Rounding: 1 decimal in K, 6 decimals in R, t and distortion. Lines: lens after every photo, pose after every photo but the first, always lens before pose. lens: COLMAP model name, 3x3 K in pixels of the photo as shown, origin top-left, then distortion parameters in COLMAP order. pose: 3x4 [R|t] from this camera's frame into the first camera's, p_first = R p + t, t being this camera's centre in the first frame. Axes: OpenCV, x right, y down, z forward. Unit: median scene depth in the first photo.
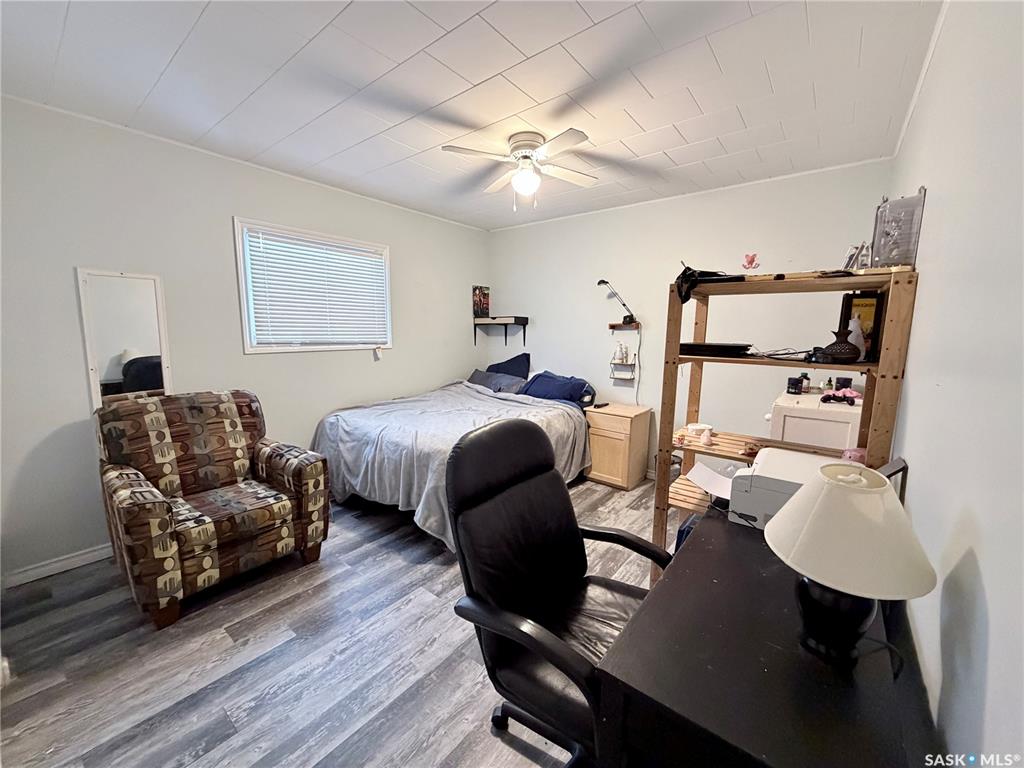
lens RADIAL K [[408.0, 0, 509.7], [0, 408.0, 385.3], [0, 0, 1]] dist [0.001240, 0.000011]
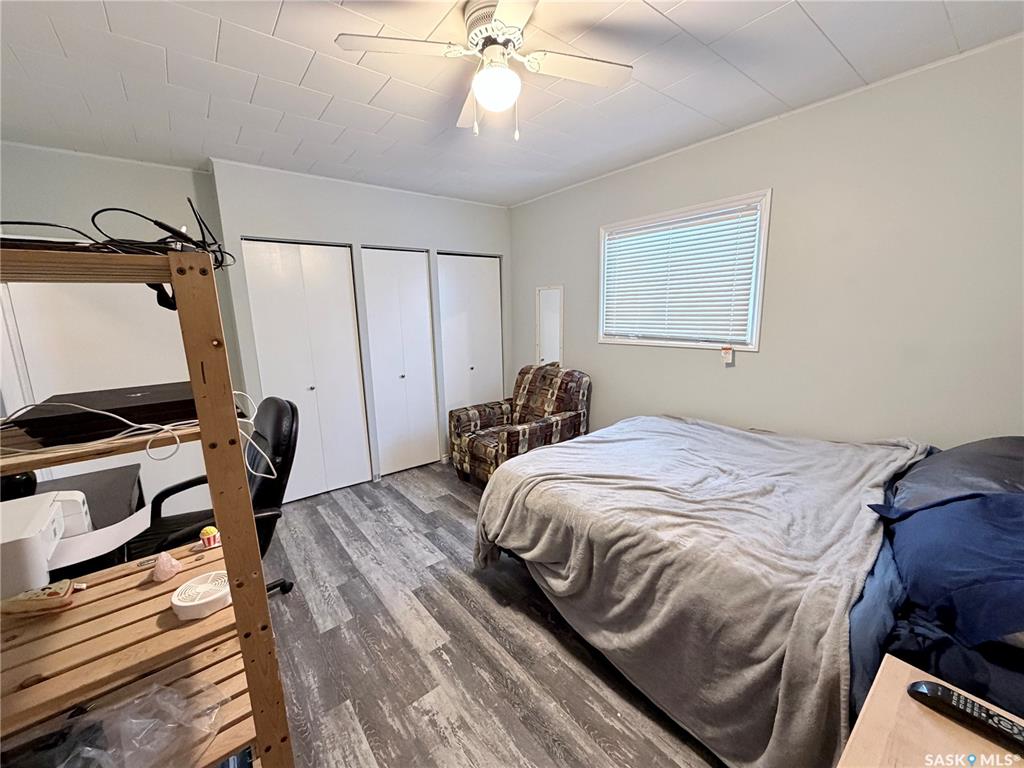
lens RADIAL K [[408.0, 0, 516.1], [0, 408.0, 386.7], [0, 0, 1]] dist [0.001240, 0.000011]
pose [[-0.222273, 0.173760, -0.959376, 0.740023], [-0.112599, 0.972832, 0.202285, -0.216742], [0.968461, 0.152988, -0.196669, 1.328815]]
